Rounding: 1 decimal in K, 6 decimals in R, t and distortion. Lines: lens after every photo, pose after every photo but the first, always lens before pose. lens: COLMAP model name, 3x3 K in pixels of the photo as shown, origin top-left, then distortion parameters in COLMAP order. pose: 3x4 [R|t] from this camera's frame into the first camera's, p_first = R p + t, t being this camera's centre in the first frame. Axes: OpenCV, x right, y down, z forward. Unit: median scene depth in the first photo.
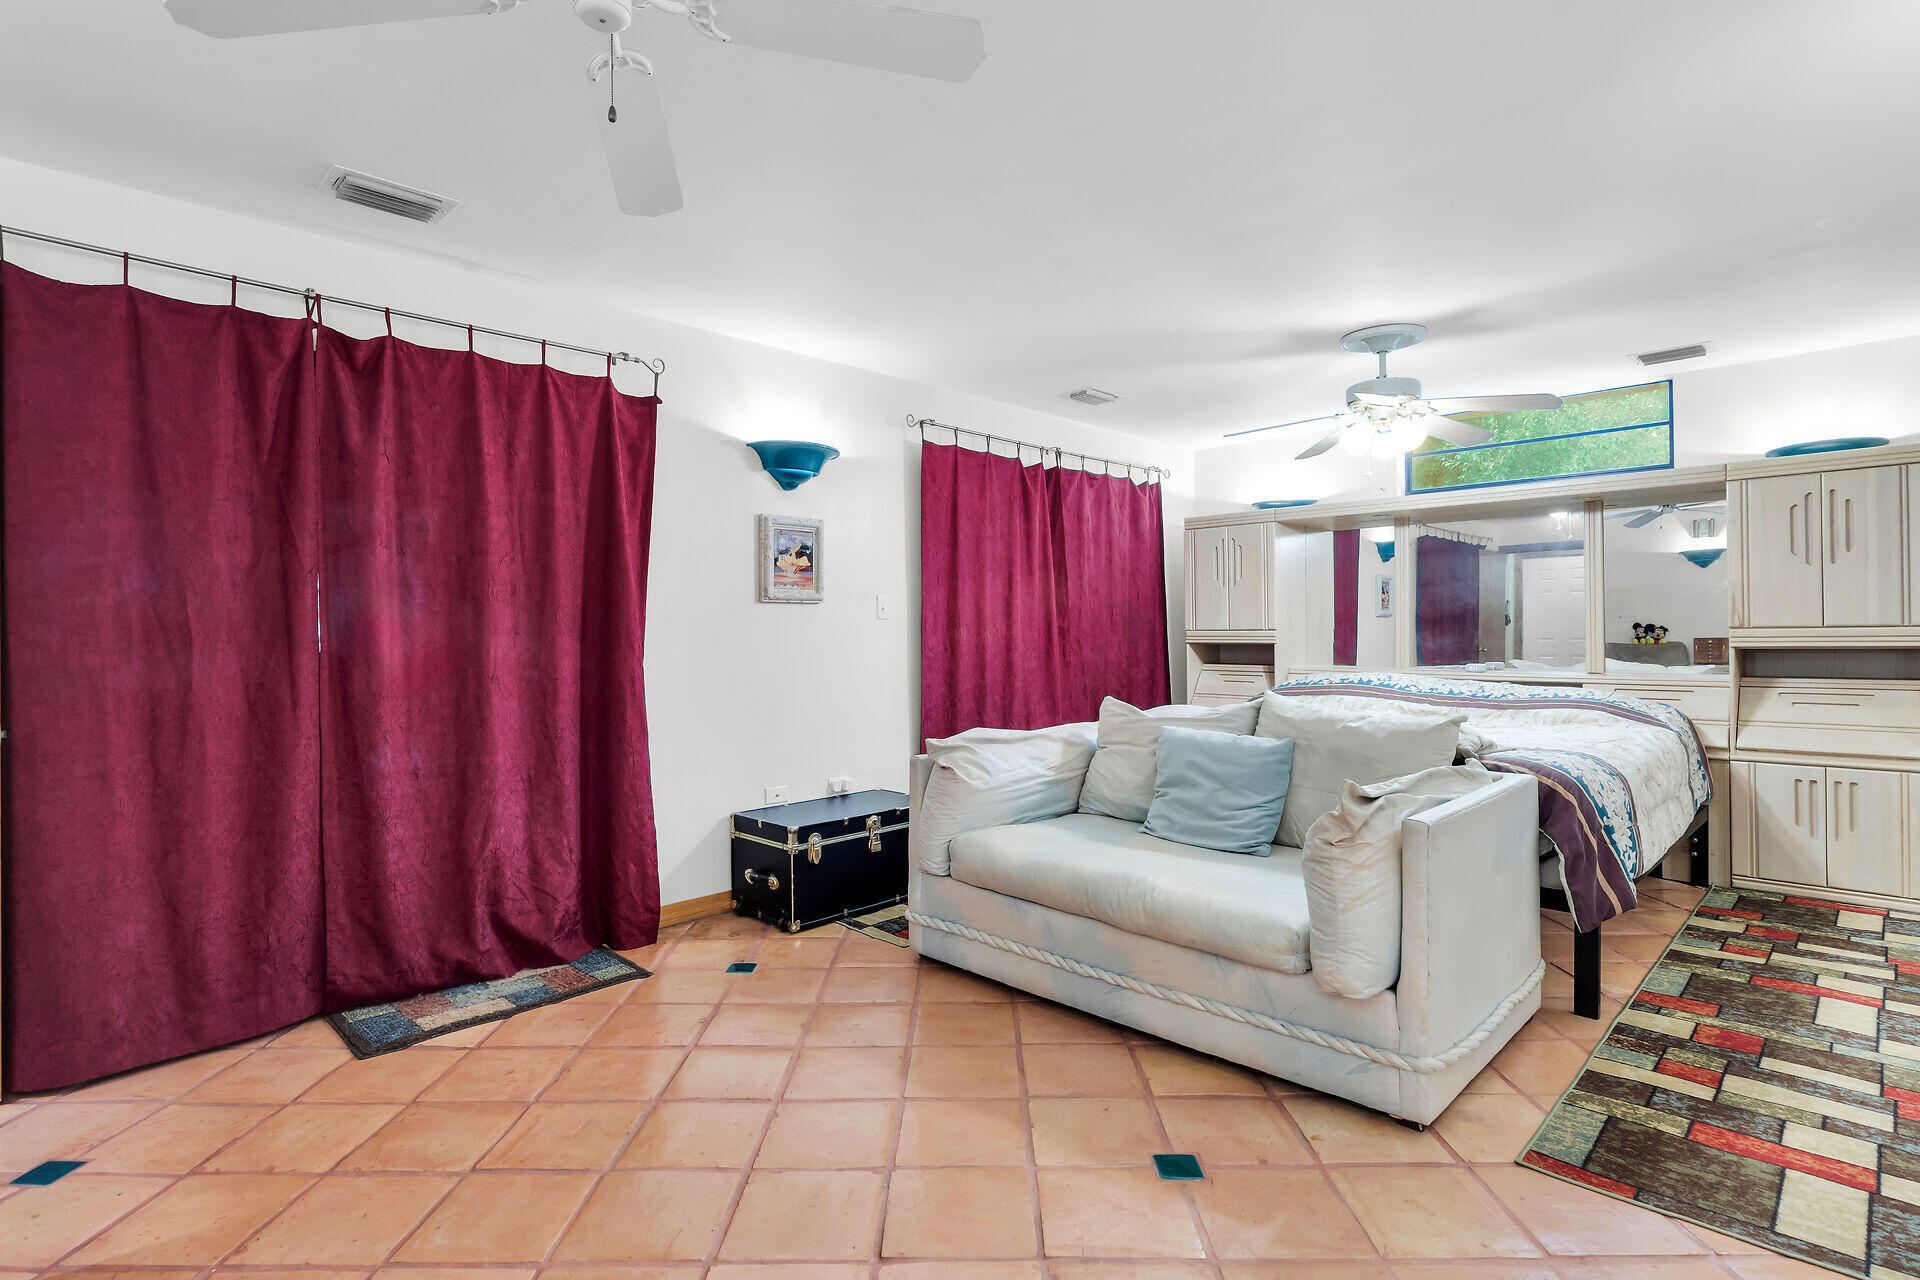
lens RADIAL K [[942.4, 0, 961.2], [0, 942.4, 631.7], [0, 0, 1]] dist [-0.001379, -0.000288]
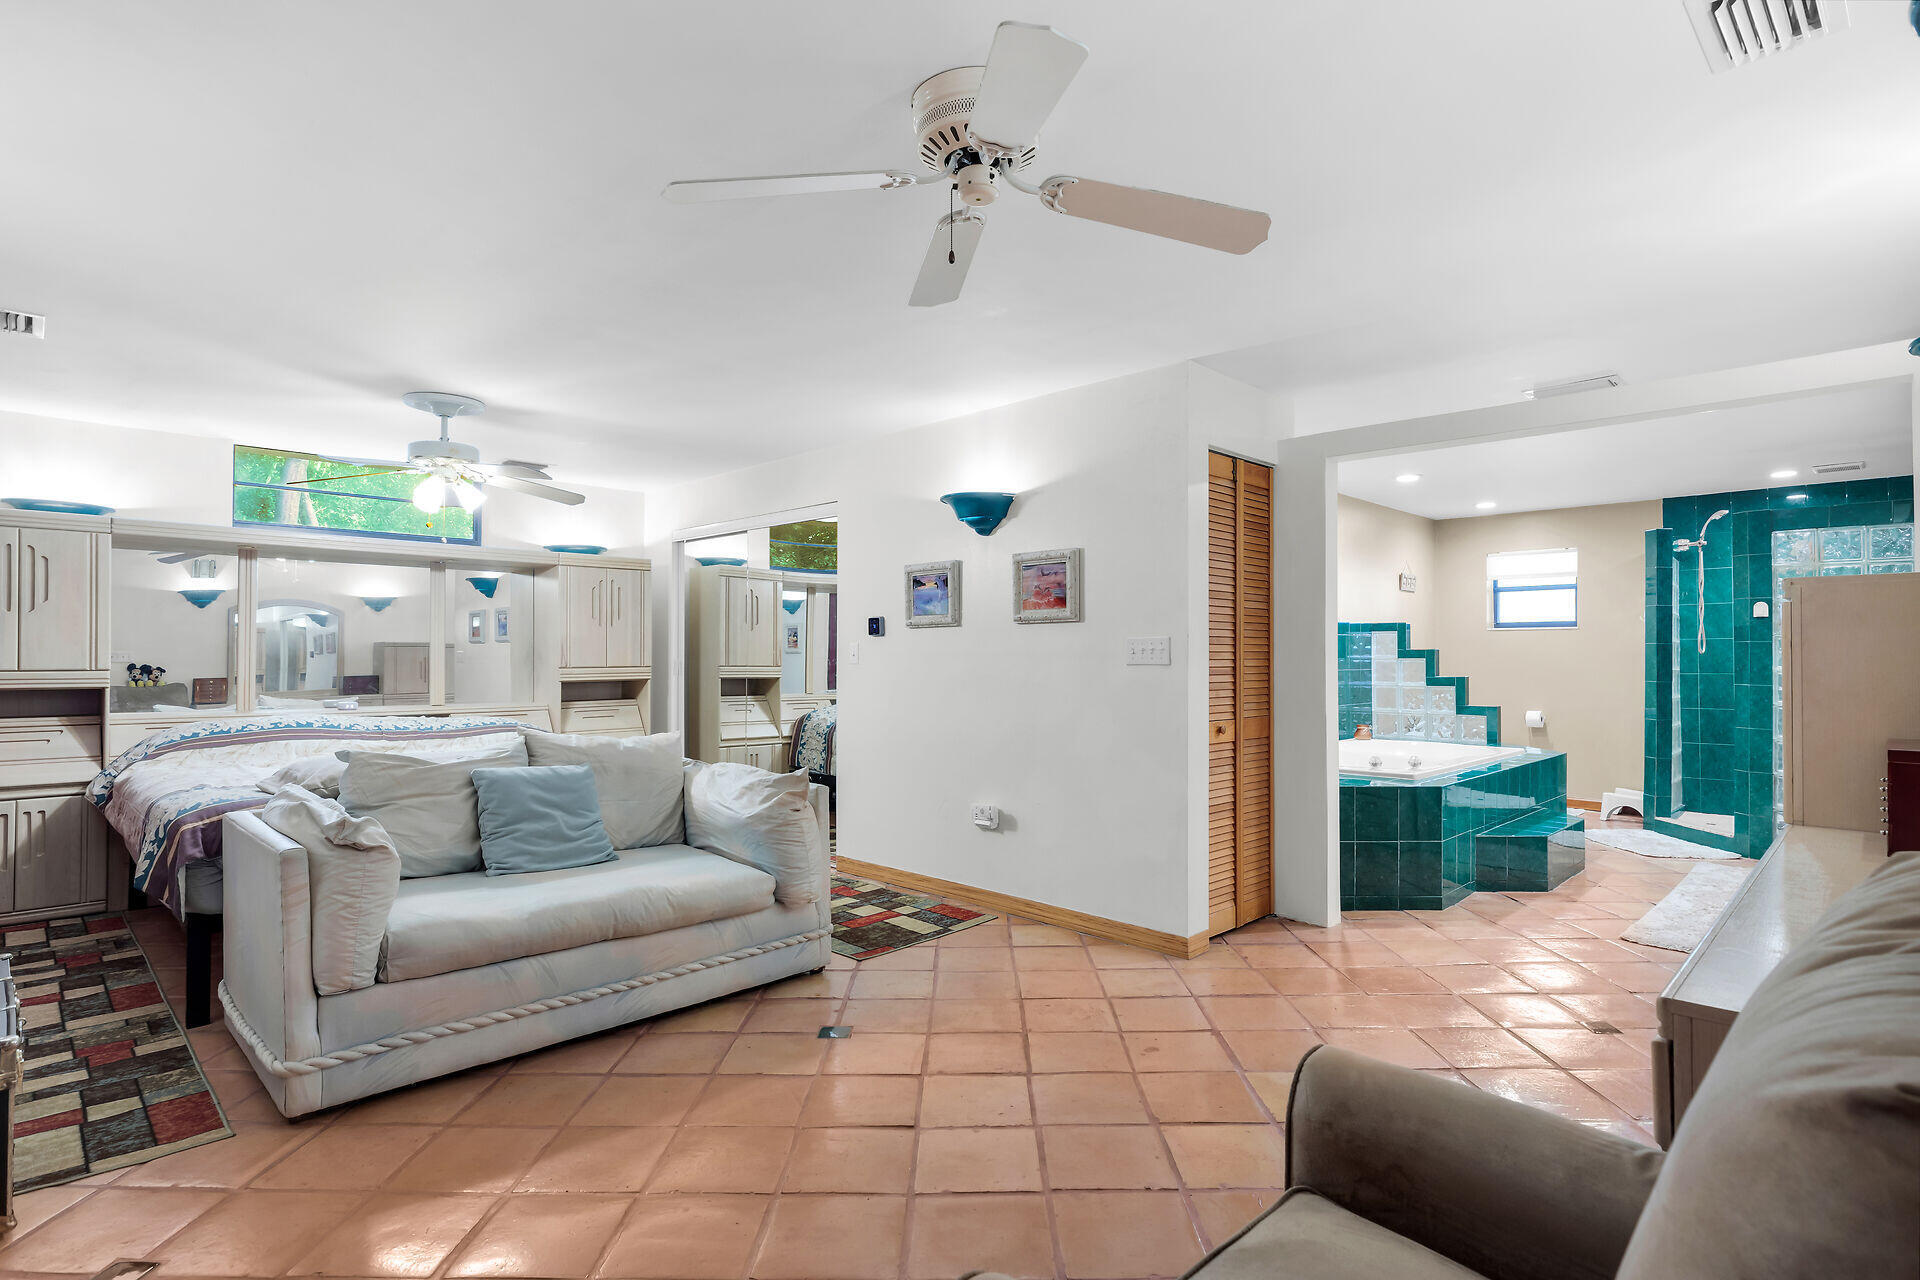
lens RADIAL K [[942.4, 0, 963.7], [0, 942.4, 642.7], [0, 0, 1]] dist [-0.001379, -0.000288]
pose [[0.034272, 0.018387, 0.999243, -0.779752], [0.012392, 0.999746, -0.018821, -0.008232], [-0.999336, 0.013028, 0.034035, 0.460668]]
